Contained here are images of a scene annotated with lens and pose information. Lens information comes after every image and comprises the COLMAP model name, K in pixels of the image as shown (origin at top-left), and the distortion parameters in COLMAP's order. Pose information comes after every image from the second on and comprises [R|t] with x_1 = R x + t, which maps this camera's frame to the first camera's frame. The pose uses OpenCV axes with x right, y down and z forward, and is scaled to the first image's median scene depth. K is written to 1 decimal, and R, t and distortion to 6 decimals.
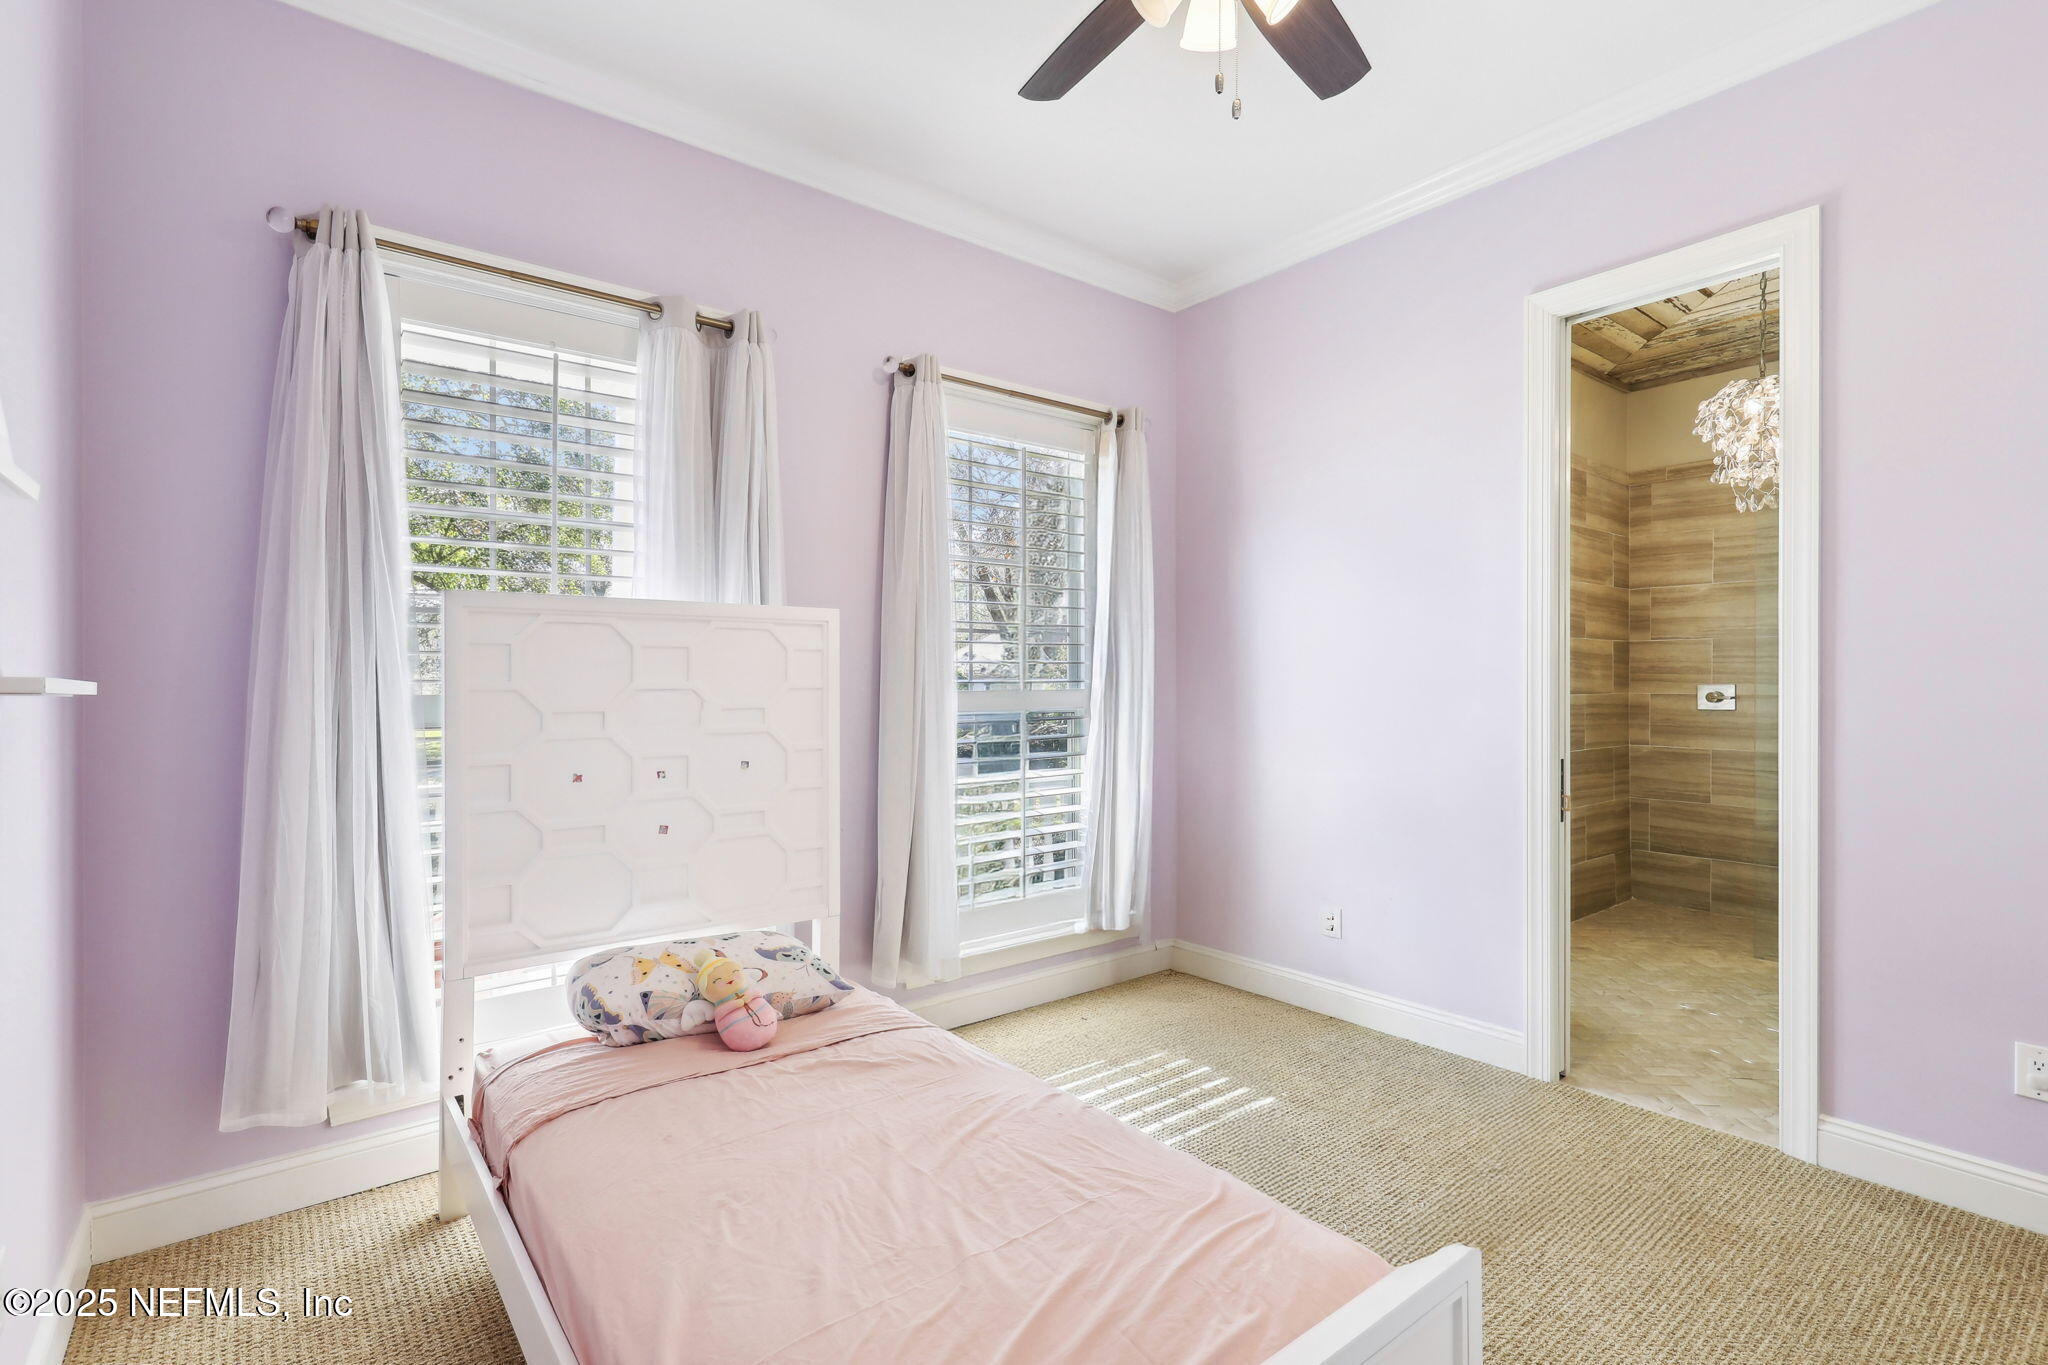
lens RADIAL K [[970.6, 0, 1020.9], [0, 970.6, 668.7], [0, 0, 1]] dist [0.023083, 0.000316]
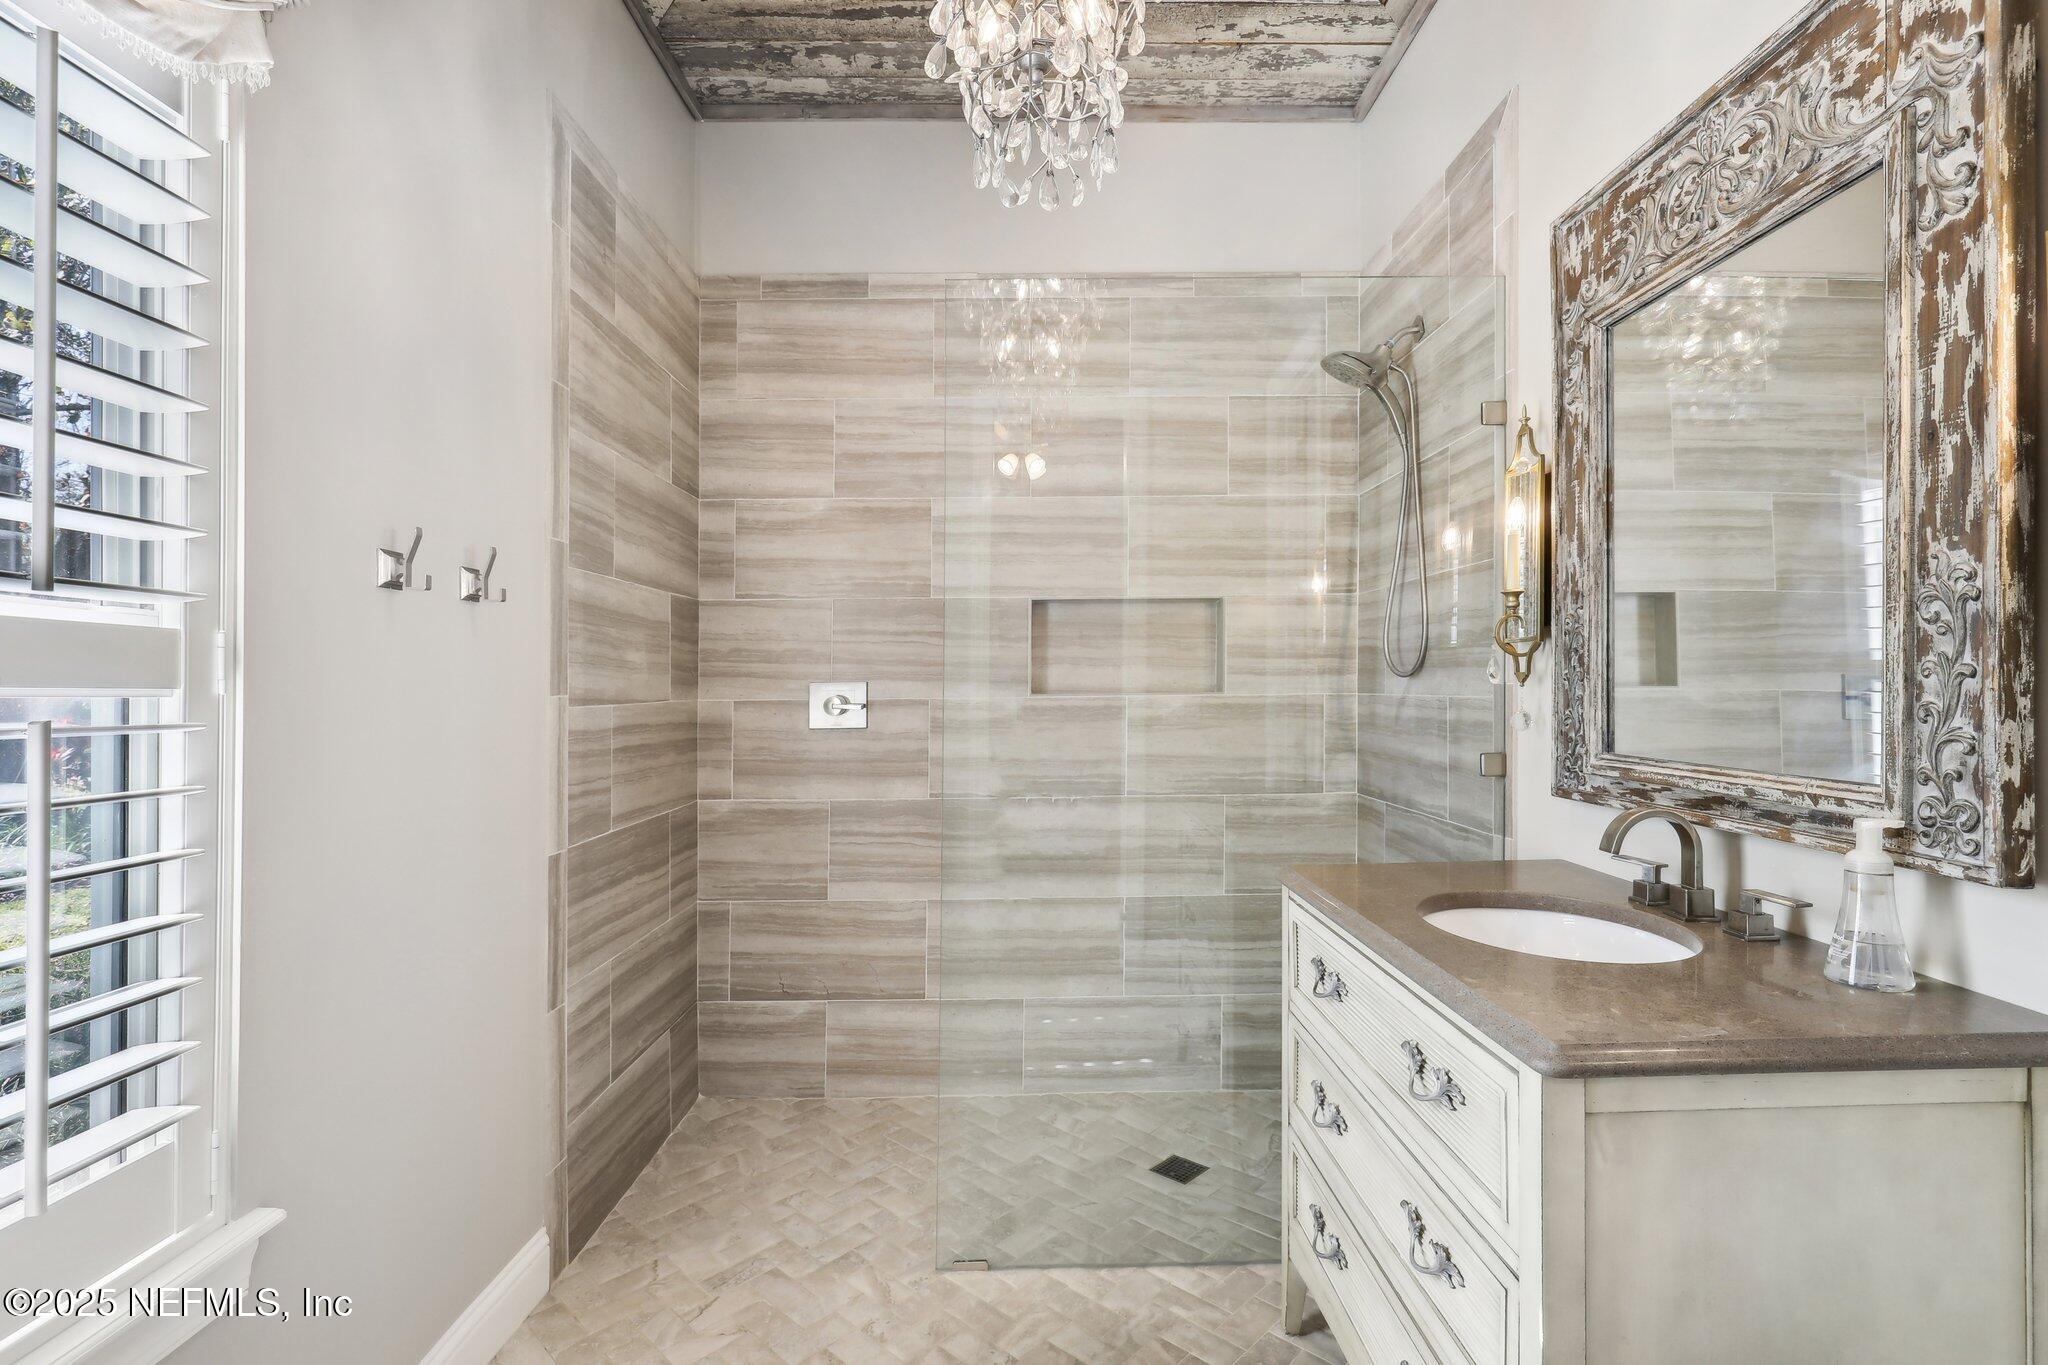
lens RADIAL K [[947.6, 0, 1027.6], [0, 947.6, 678.1], [0, 0, 1]] dist [0.006665, 0.000106]
pose [[0.621771, 0.003163, 0.783192, 0.350730], [-0.005752, 0.999983, 0.000527, 0.012485], [-0.783178, -0.004832, 0.621779, 0.574156]]
